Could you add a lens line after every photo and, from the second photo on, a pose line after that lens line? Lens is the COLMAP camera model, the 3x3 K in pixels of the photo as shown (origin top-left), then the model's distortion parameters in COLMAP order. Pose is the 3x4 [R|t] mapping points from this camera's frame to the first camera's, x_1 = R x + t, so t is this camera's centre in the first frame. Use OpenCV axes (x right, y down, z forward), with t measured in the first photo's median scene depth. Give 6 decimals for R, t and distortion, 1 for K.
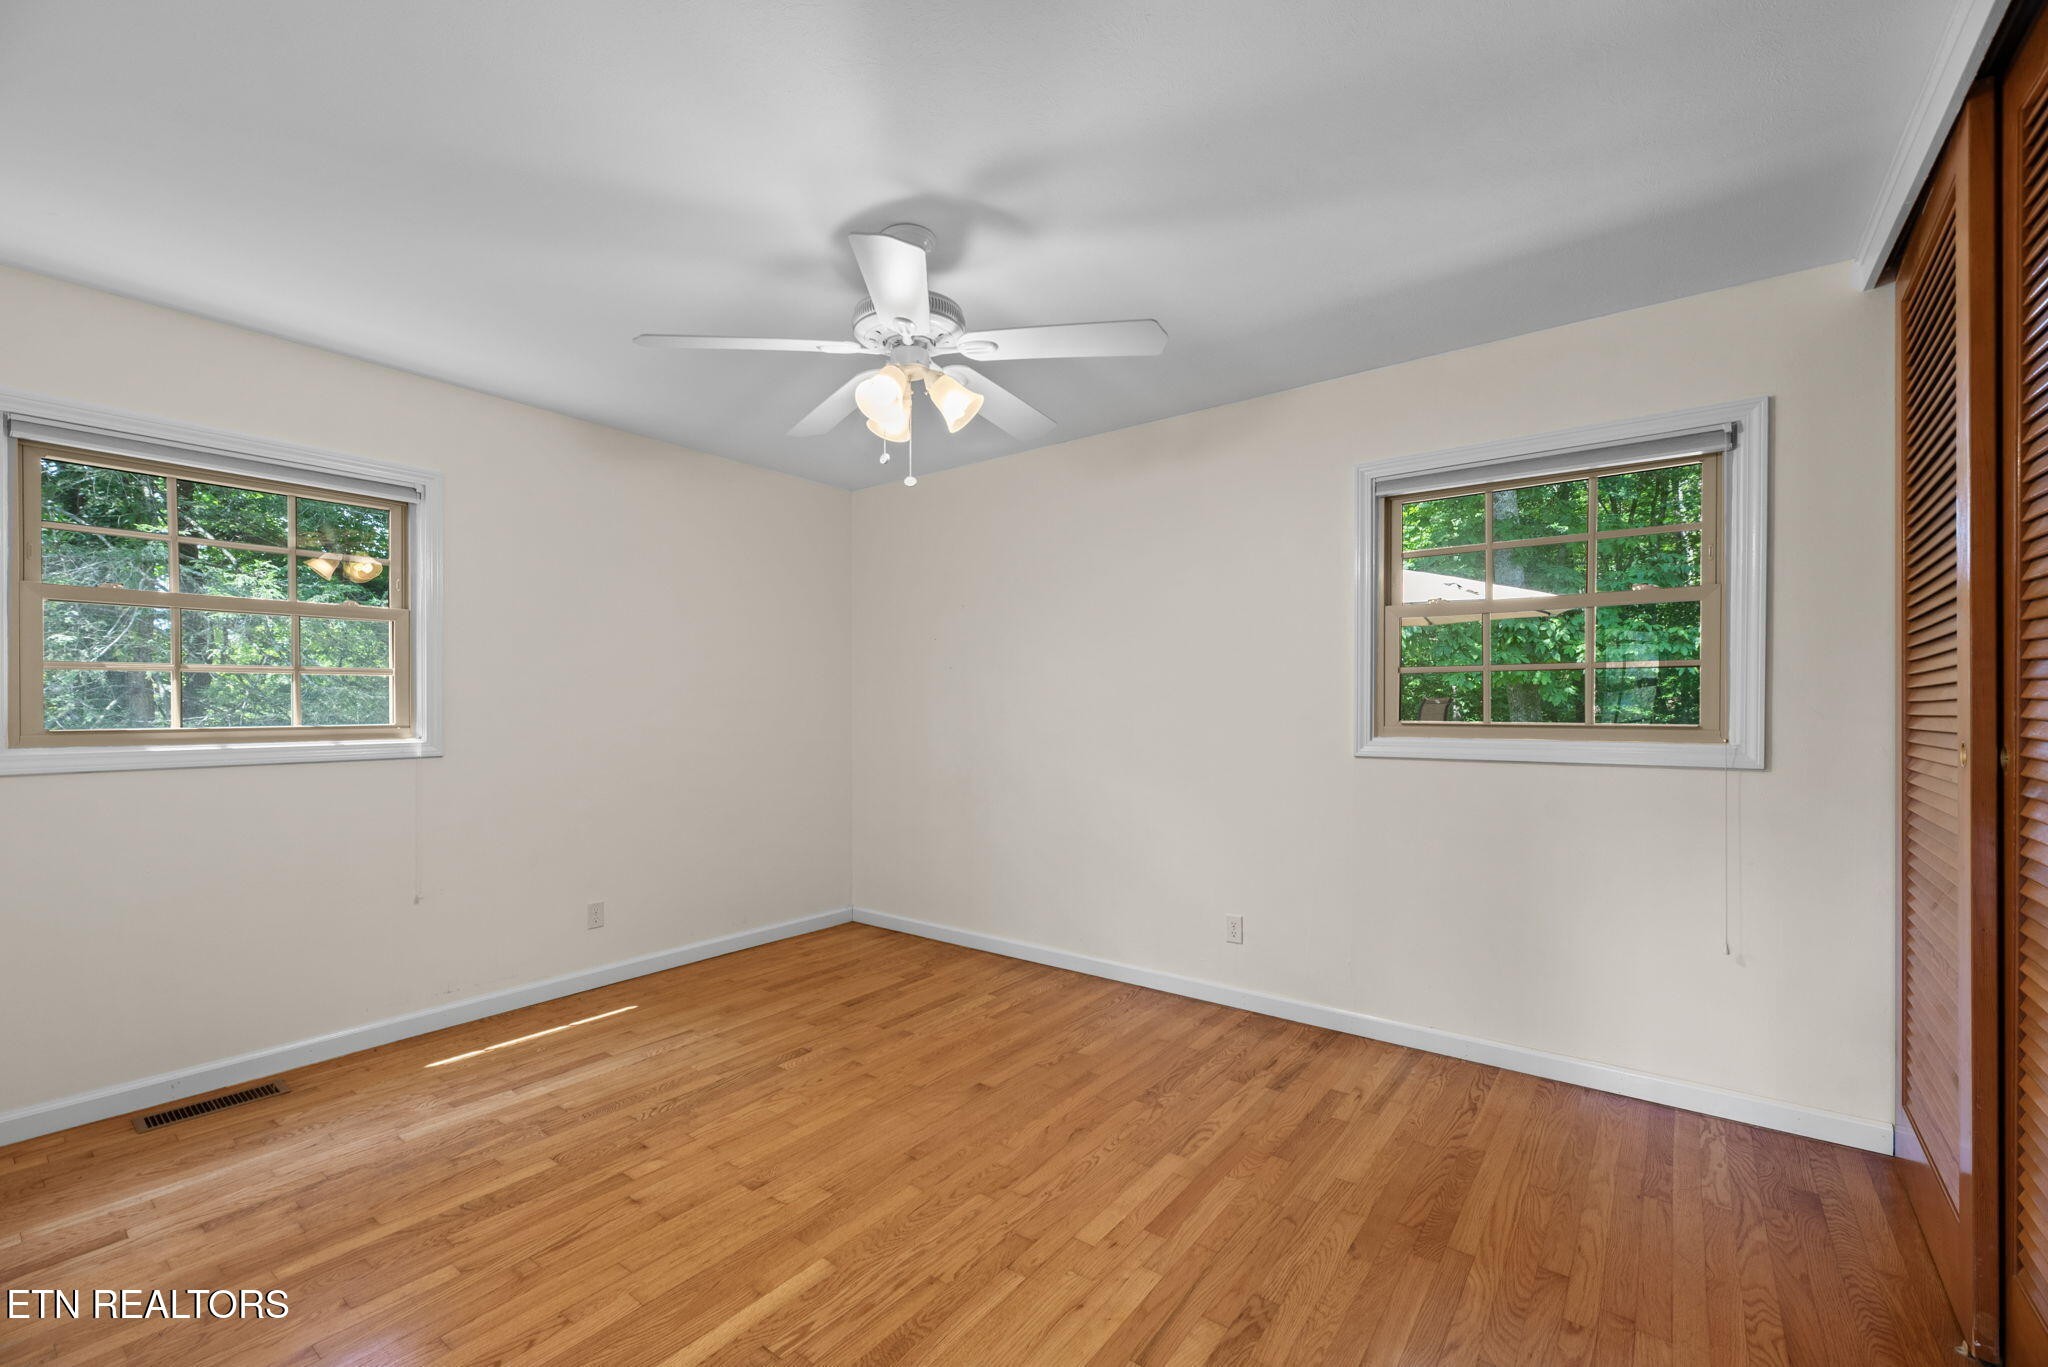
lens RADIAL K [[861.4, 0, 1016.1], [0, 861.4, 712.2], [0, 0, 1]] dist [-0.000104, -0.000048]
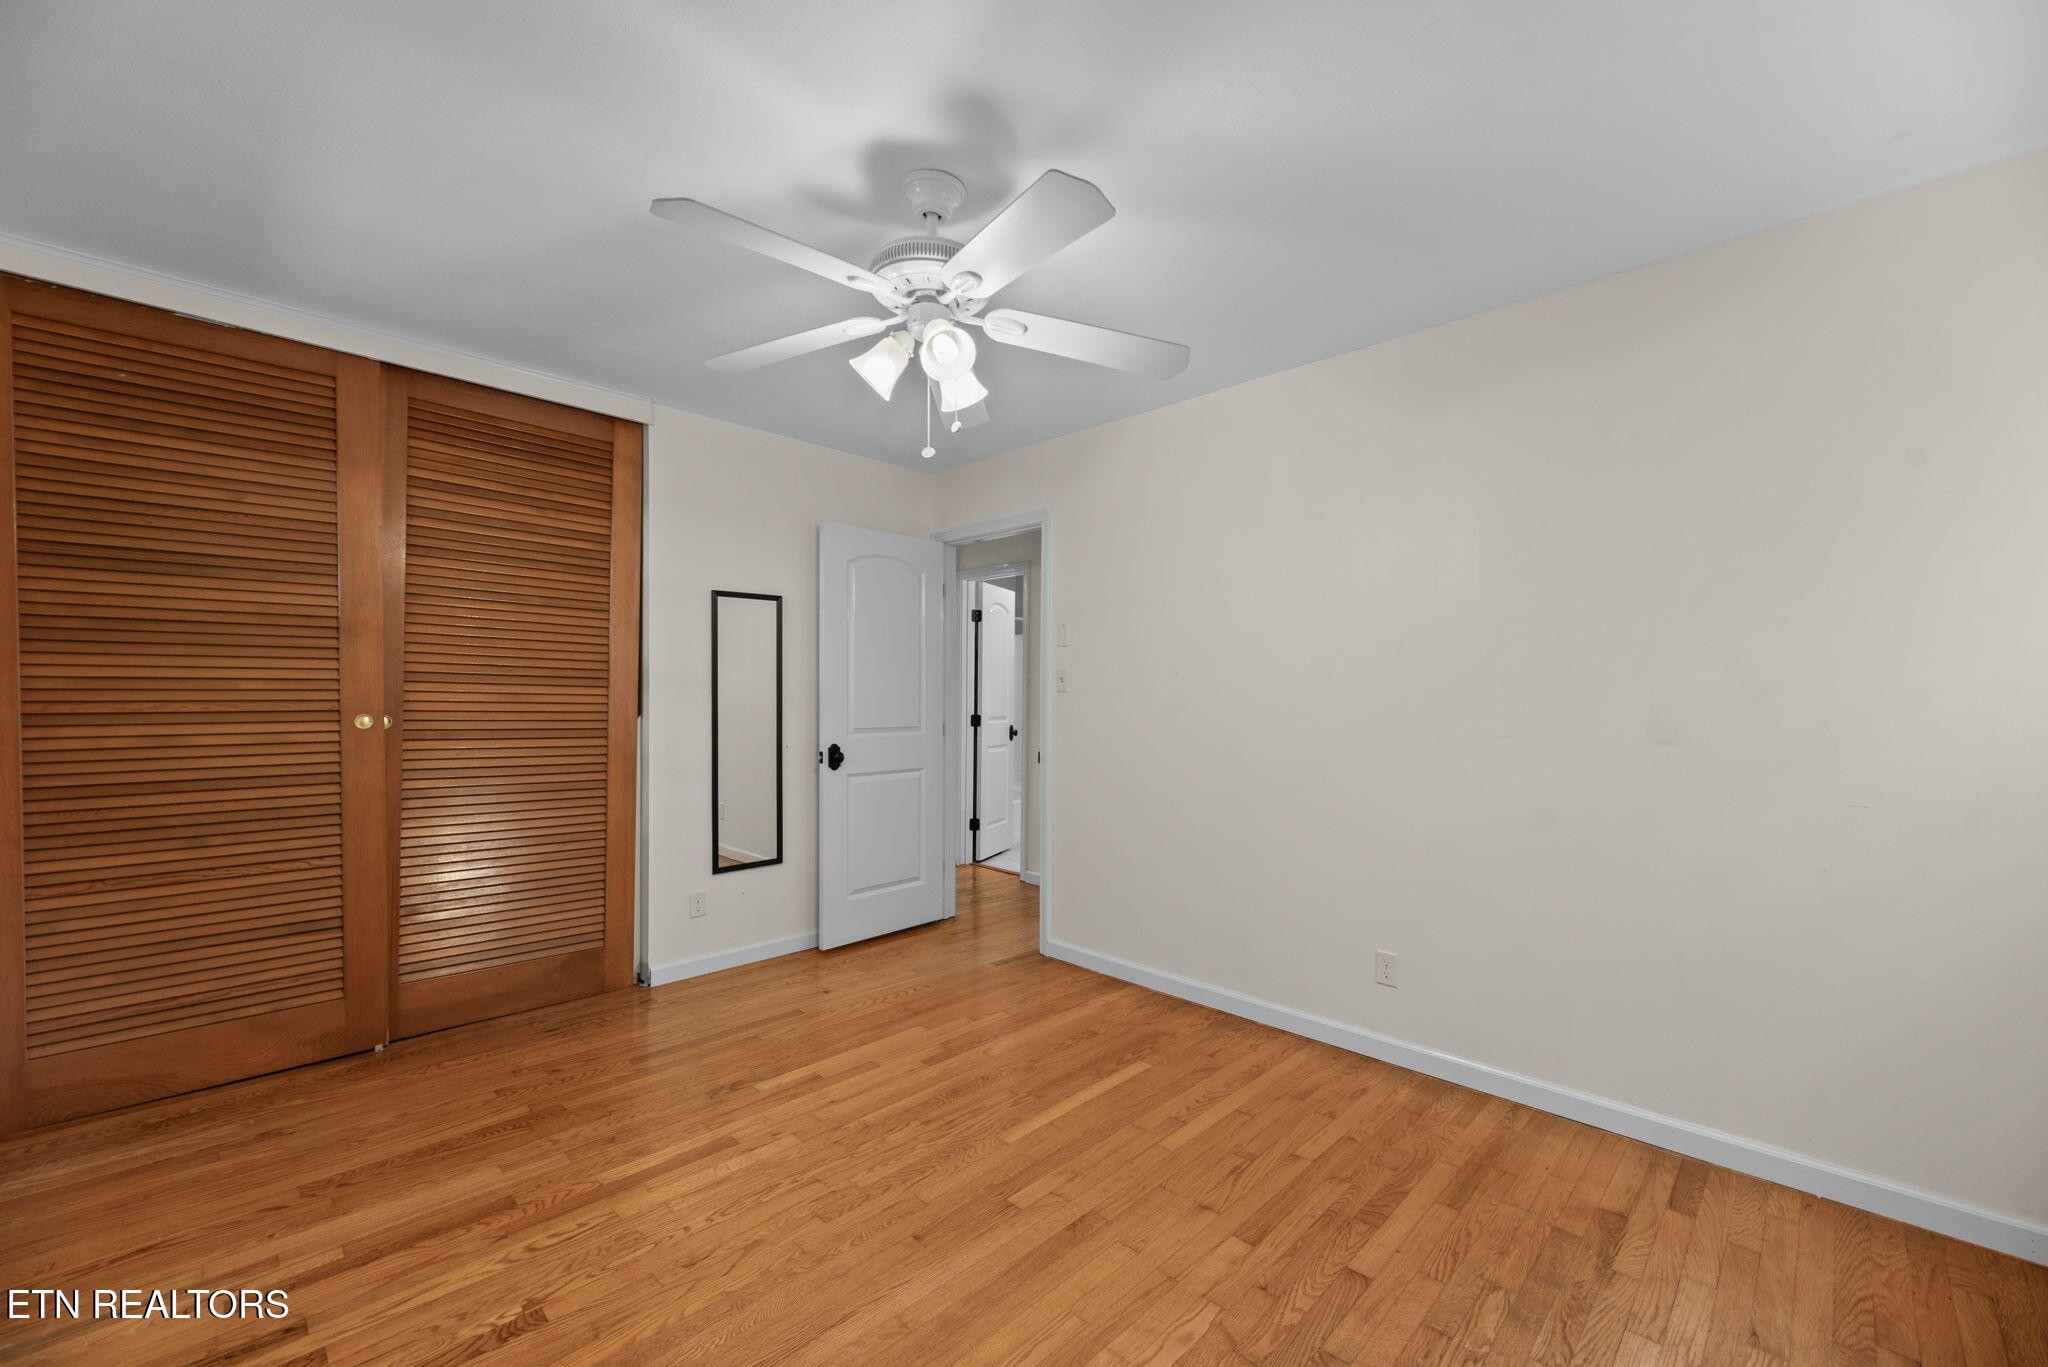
lens RADIAL K [[844.9, 0, 1029.6], [0, 844.9, 663.7], [0, 0, 1]] dist [-0.000368, -0.000030]
pose [[-0.993264, 0.000849, 0.115872, -0.354758], [-0.002594, 0.999560, -0.029559, -0.016970], [-0.115847, -0.029660, -0.992824, 1.991525]]
